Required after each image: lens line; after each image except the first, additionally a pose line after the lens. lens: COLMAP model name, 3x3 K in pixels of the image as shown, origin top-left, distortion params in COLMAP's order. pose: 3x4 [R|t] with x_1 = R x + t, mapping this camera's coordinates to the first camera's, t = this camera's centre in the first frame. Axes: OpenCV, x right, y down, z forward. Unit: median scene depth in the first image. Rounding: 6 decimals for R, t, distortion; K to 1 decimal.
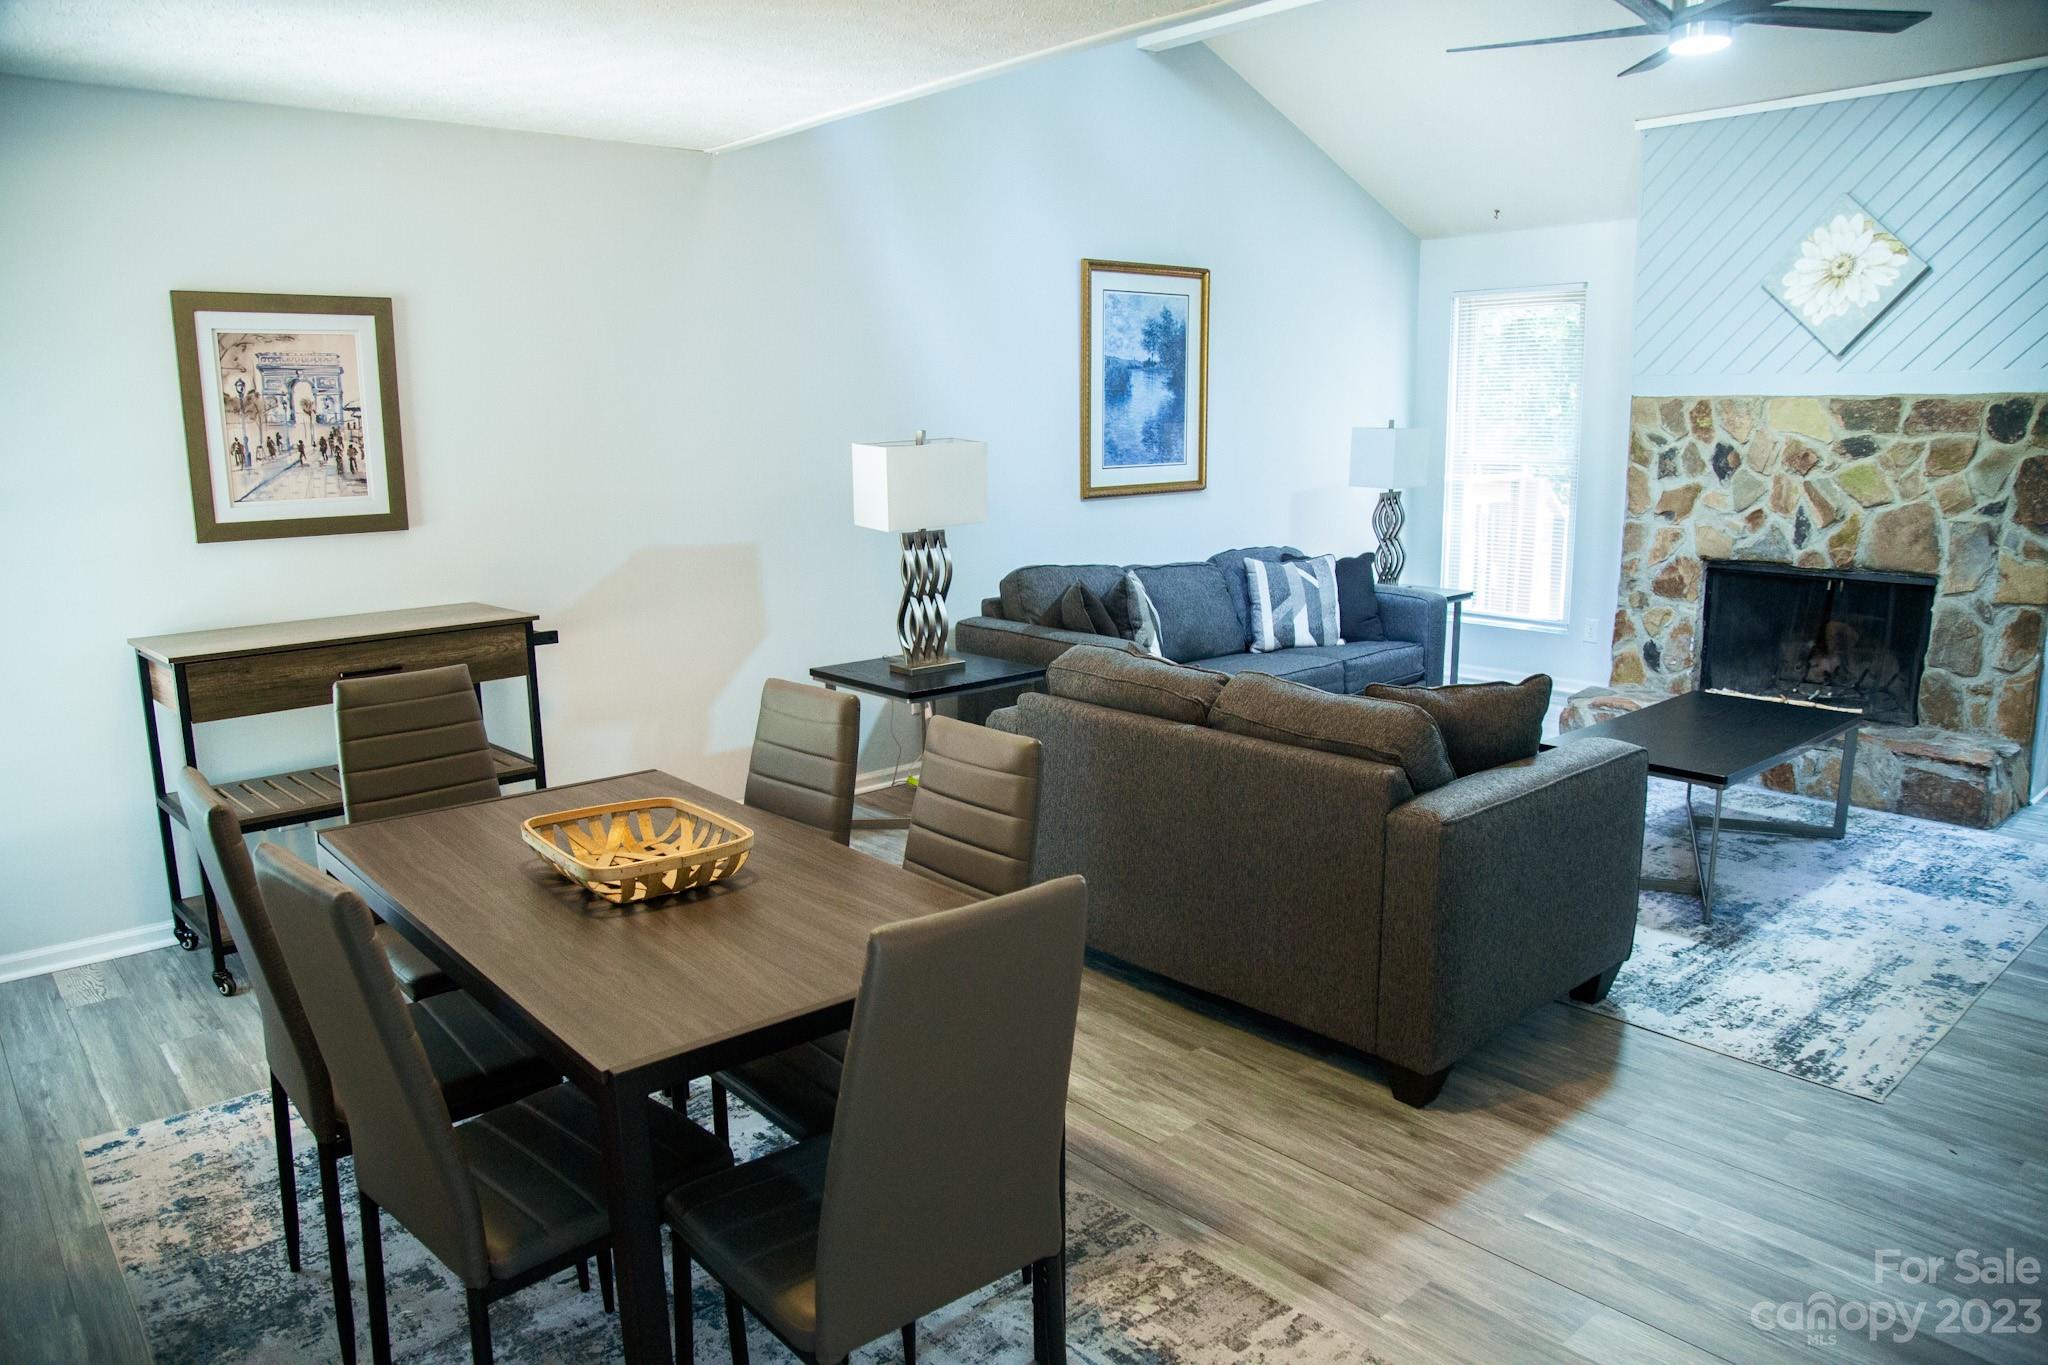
lens RADIAL K [[1391.7, 0, 1040.3], [0, 1391.7, 687.5], [0, 0, 1]] dist [-0.113431, 0.064011]
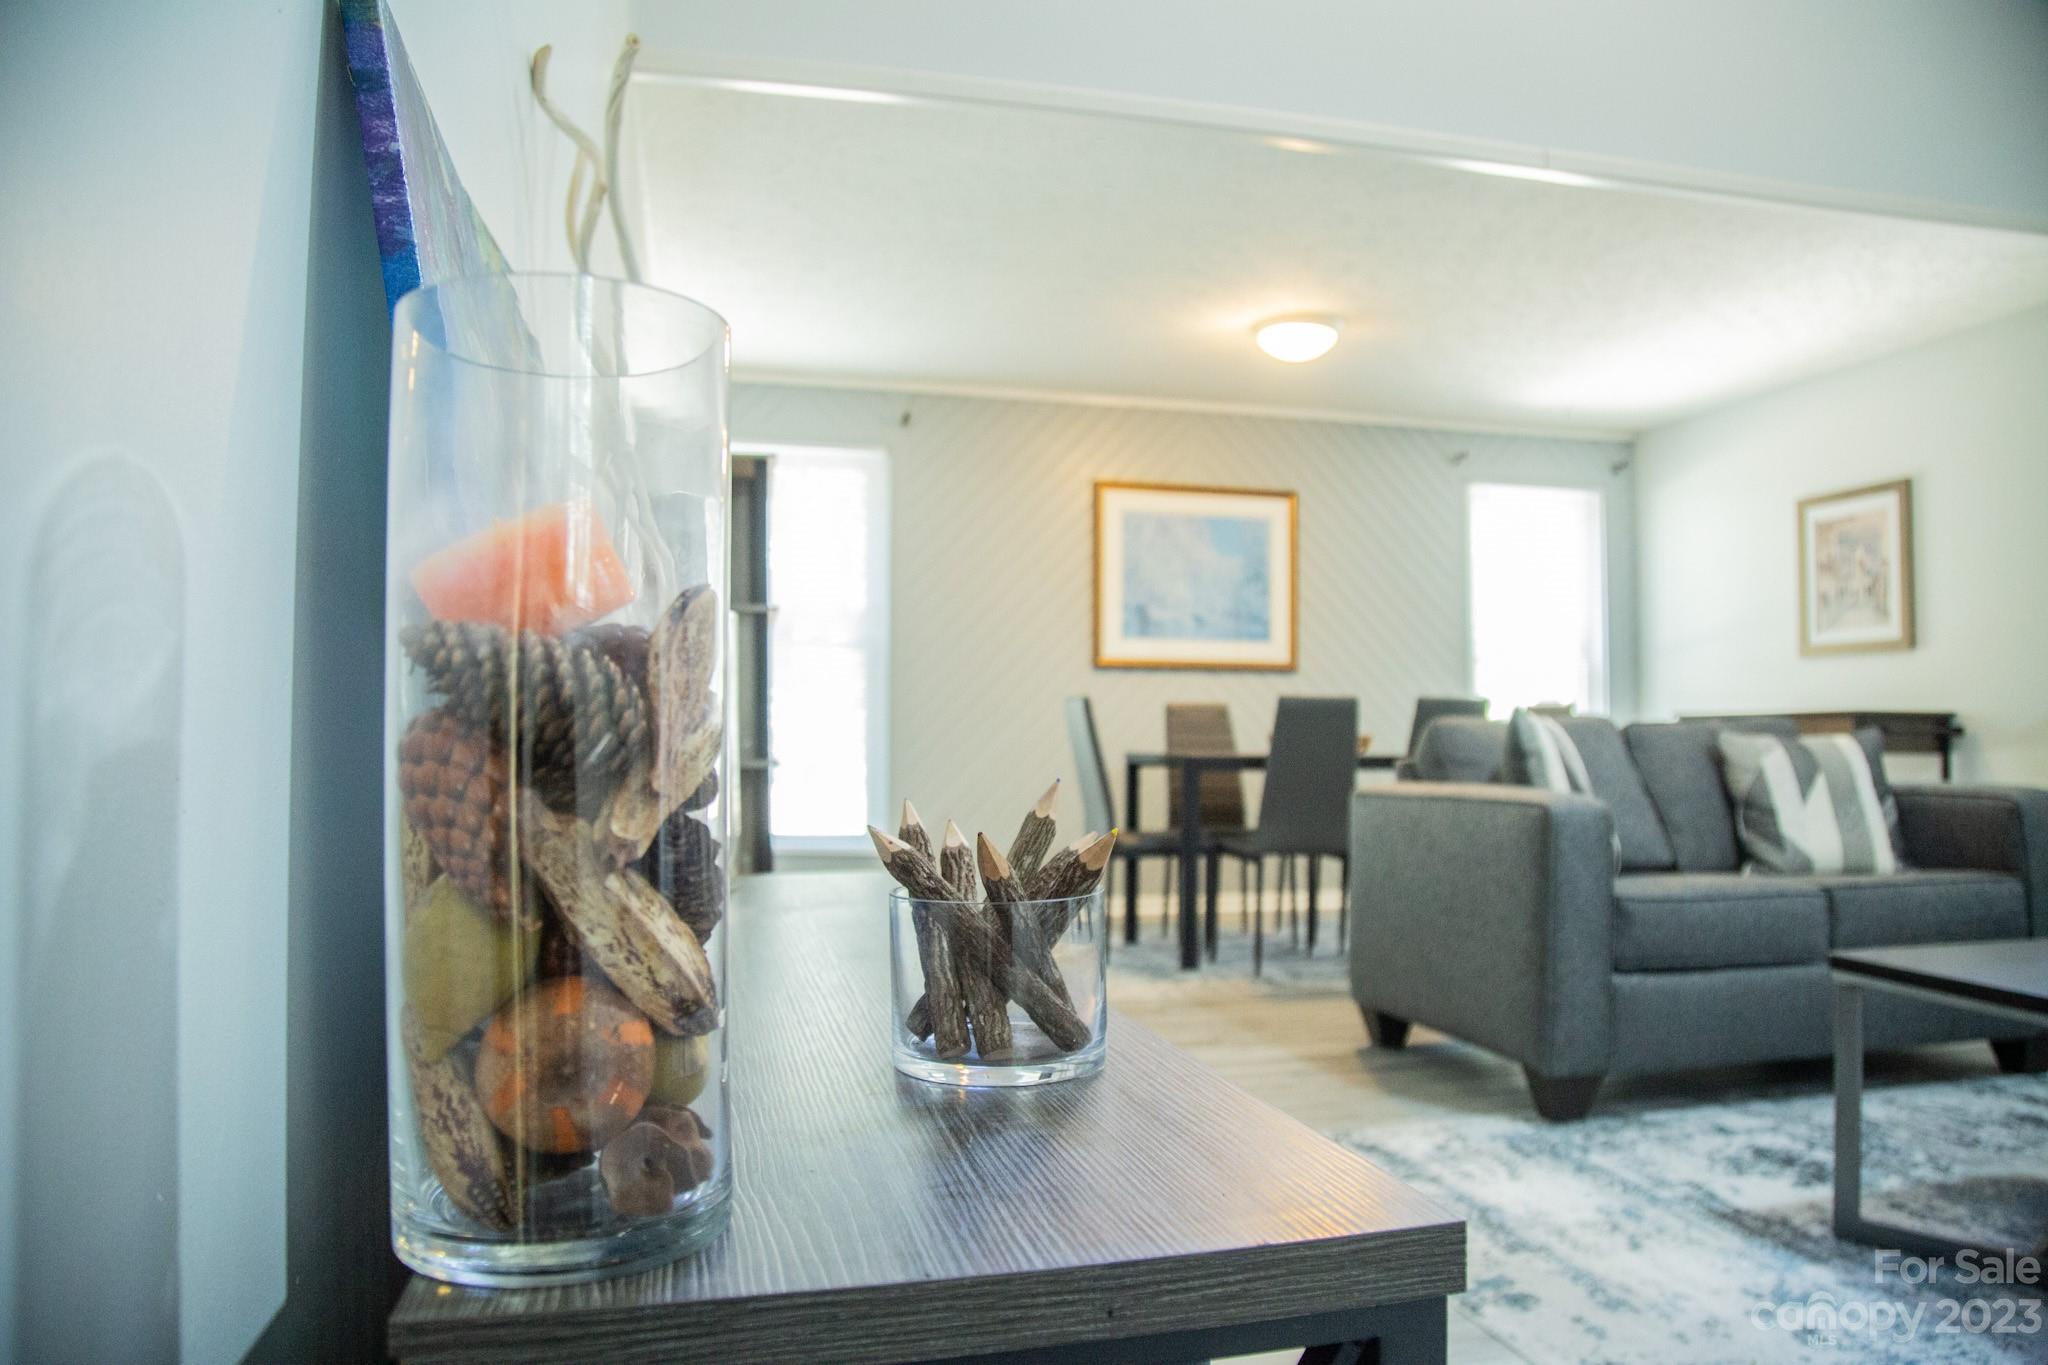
lens RADIAL K [[1391.7, 0, 1044.9], [0, 1391.7, 686.2], [0, 0, 1]] dist [-0.113431, 0.064011]
pose [[-0.460714, -0.025745, -0.887175, 1.100631], [-0.165002, 0.984638, 0.057113, -0.020310], [0.872076, 0.172698, -0.457885, 0.915526]]
